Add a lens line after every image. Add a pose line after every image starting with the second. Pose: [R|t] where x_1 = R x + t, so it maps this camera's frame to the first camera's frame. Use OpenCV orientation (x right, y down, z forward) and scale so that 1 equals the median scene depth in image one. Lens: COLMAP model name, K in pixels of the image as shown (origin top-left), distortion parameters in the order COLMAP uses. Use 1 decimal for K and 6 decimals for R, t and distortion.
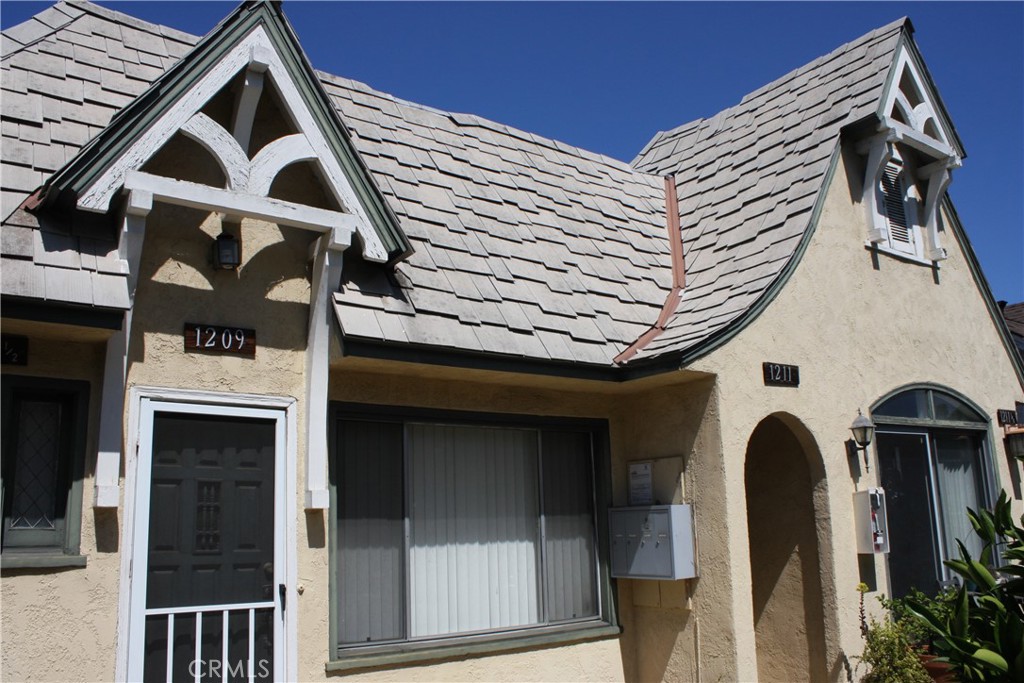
lens RADIAL K [[860.0, 0, 510.5], [0, 860.0, 344.8], [0, 0, 1]] dist [-0.167571, 0.155074]
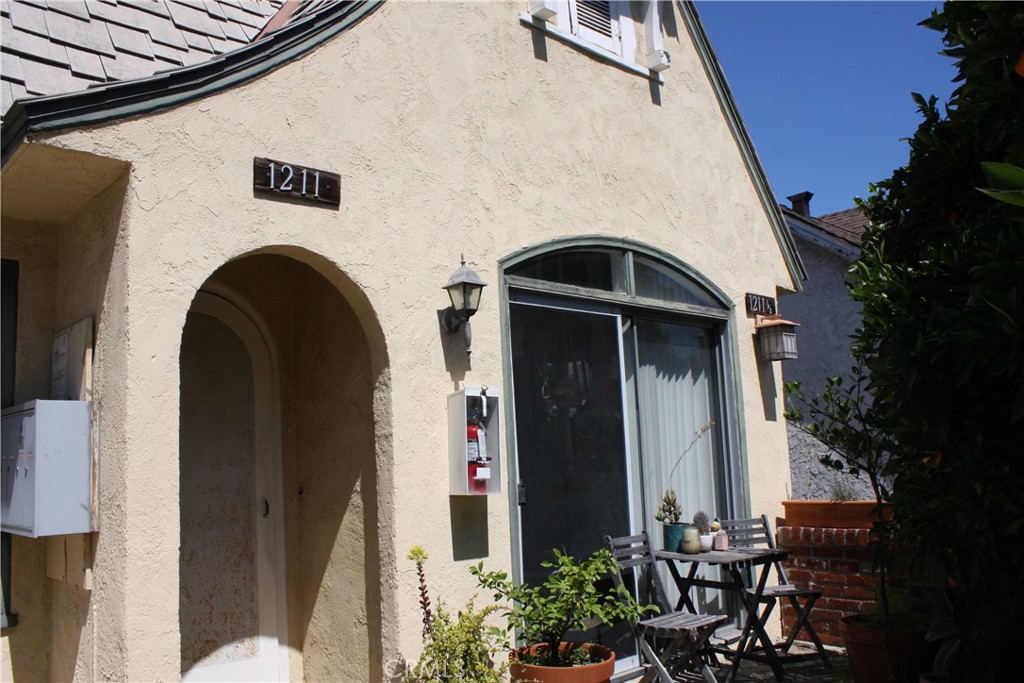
lens RADIAL K [[860.0, 0, 510.5], [0, 860.0, 344.8], [0, 0, 1]] dist [-0.167571, 0.155074]
pose [[0.990787, 0.007567, 0.135219, 0.363085], [-0.016196, 0.997893, 0.062827, 0.099694], [-0.134459, -0.064438, 0.988822, 0.379465]]
